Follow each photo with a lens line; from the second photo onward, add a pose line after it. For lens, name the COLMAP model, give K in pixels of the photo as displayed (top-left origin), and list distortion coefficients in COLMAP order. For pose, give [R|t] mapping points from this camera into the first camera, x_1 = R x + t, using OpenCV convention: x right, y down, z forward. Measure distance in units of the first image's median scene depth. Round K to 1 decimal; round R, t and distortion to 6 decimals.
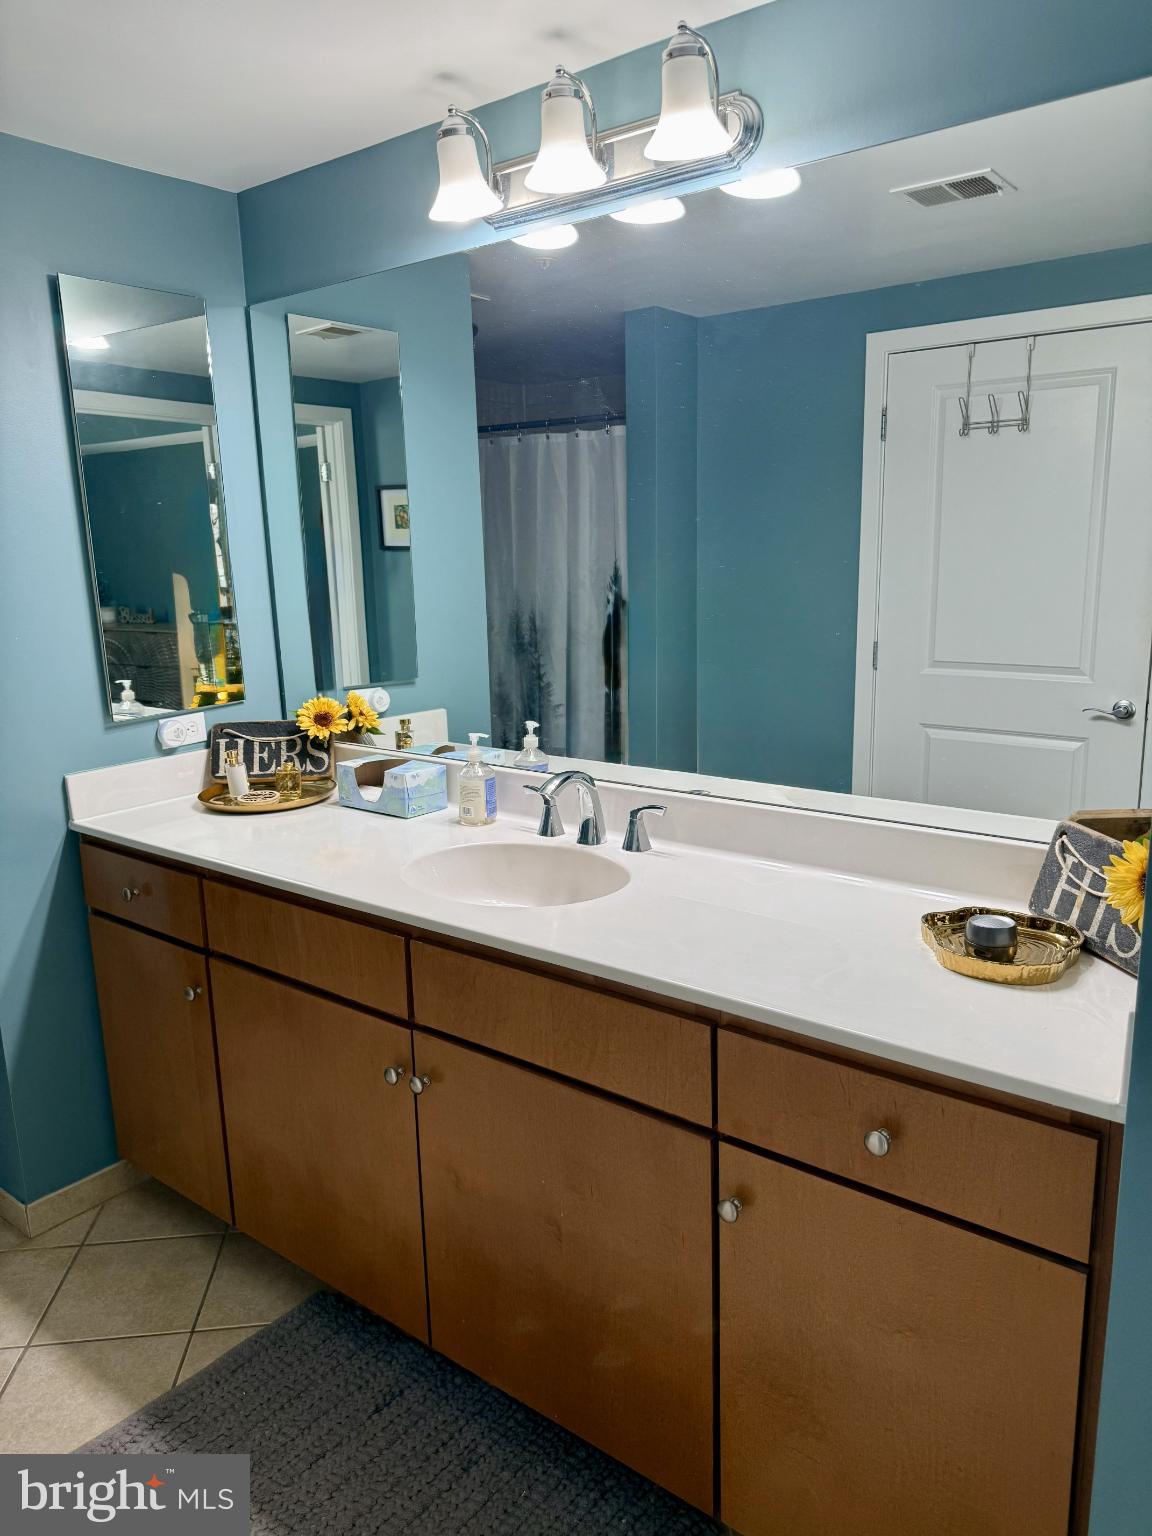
lens RADIAL K [[1092.8, 0, 580.5], [0, 1092.8, 772.5], [0, 0, 1]] dist [0.011267, -0.013619]
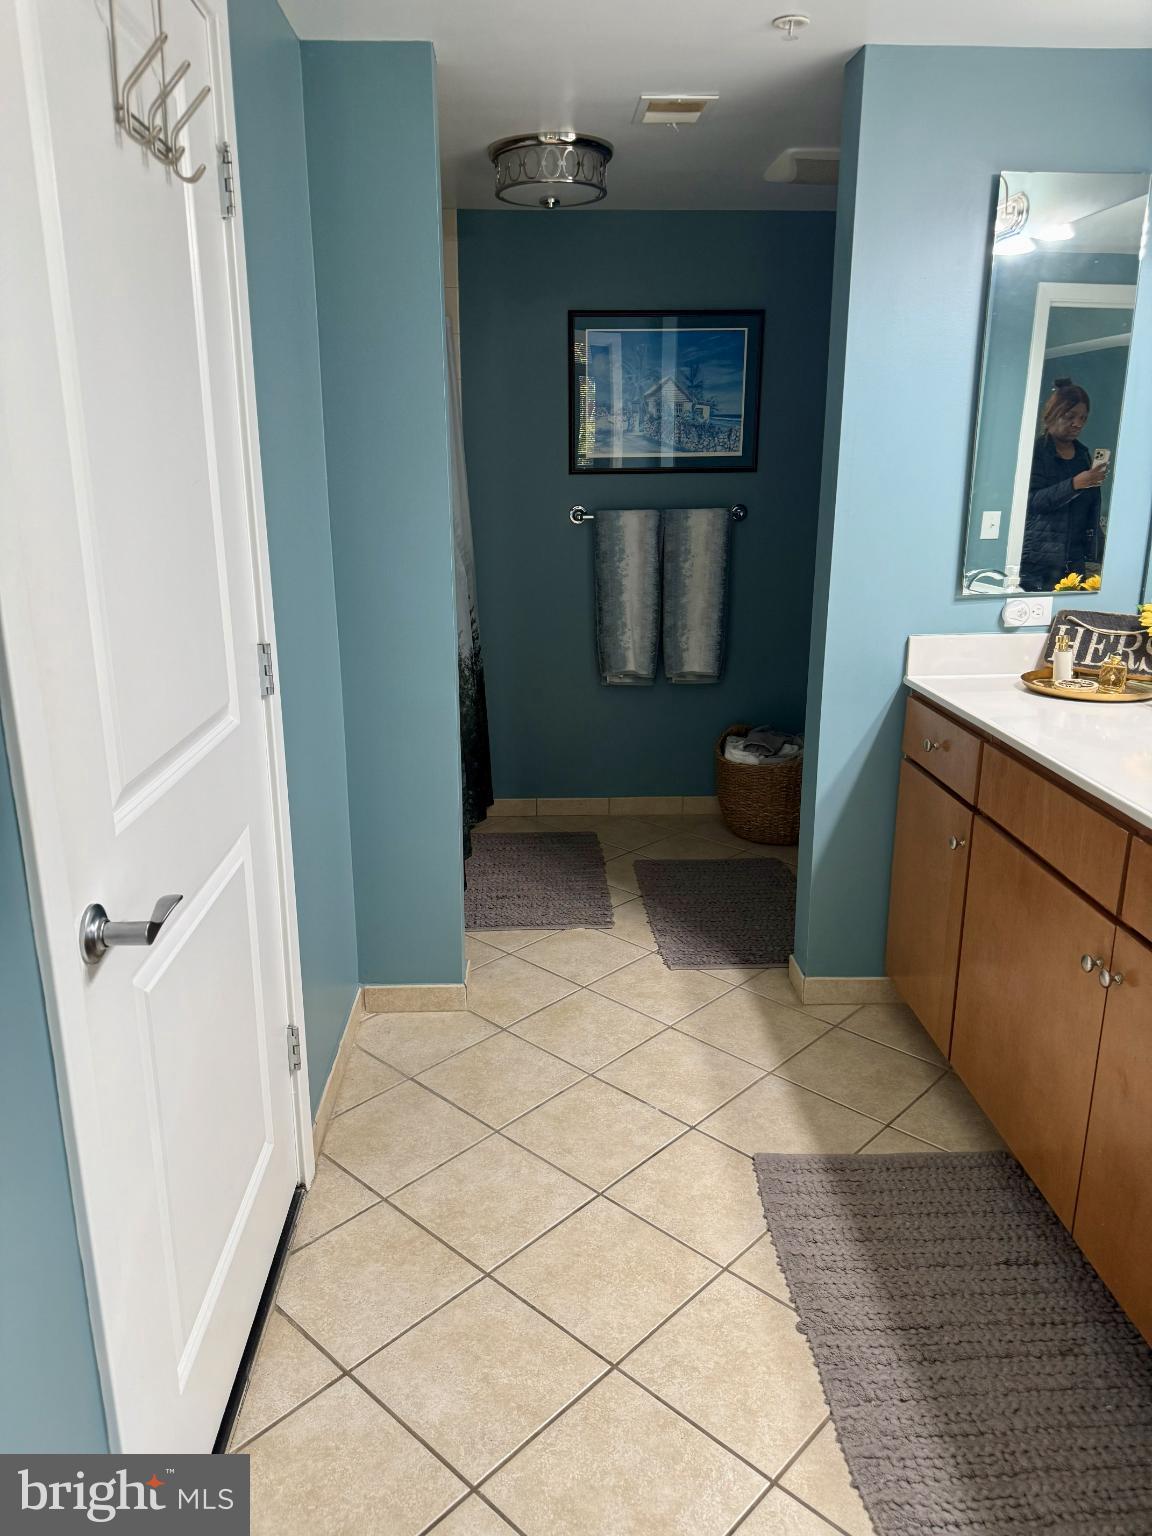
lens RADIAL K [[1092.8, 0, 569.3], [0, 1092.8, 770.9], [0, 0, 1]] dist [0.011267, -0.013619]
pose [[0.646983, 0.230733, -0.726757, 0.168468], [-0.170216, 0.972770, 0.157305, 0.021952], [0.743263, 0.021932, 0.668640, -0.025795]]
